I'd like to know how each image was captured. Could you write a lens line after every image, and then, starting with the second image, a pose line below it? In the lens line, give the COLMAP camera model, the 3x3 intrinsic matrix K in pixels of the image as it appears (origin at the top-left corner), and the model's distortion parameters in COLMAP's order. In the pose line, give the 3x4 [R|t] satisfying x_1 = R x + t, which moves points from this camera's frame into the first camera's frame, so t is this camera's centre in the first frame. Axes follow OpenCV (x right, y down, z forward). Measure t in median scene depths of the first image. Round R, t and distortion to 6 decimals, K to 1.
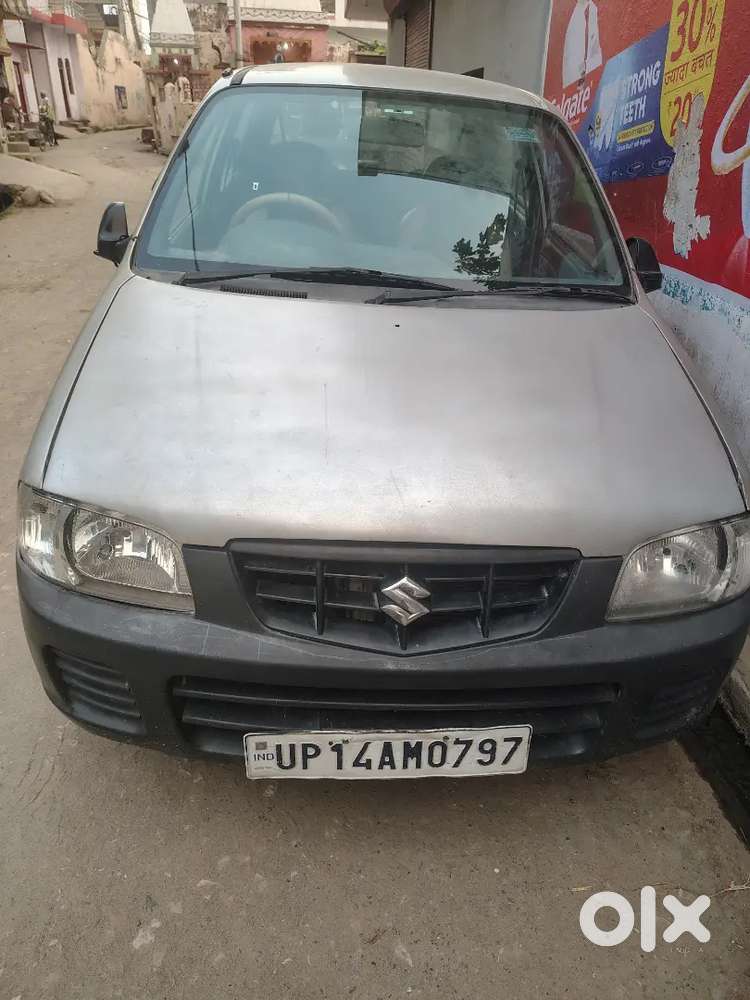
lens RADIAL K [[701.2, 0, 378.5], [0, 701.2, 506.1], [0, 0, 1]] dist [0.041545, -0.054173]
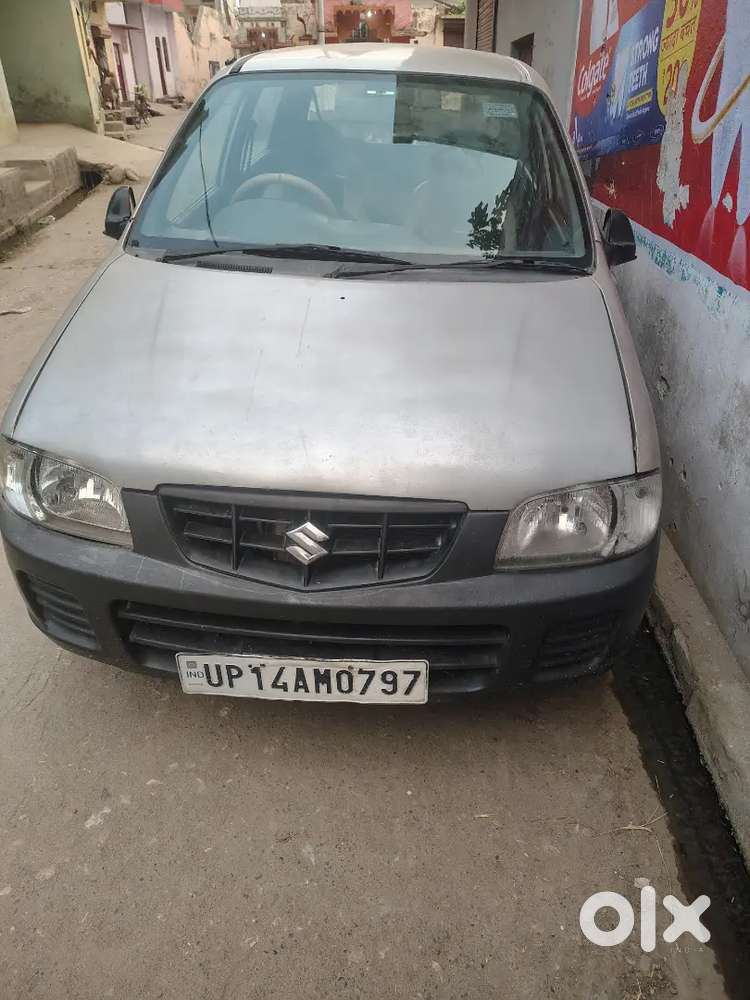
lens RADIAL K [[694.0, 0, 374.4], [0, 694.0, 497.6], [0, 0, 1]] dist [0.048589, -0.050684]
pose [[0.992126, 0.029768, -0.121658, 0.255677], [-0.026021, 0.999140, 0.032270, 0.020066], [0.122514, -0.028850, 0.992047, -0.091716]]
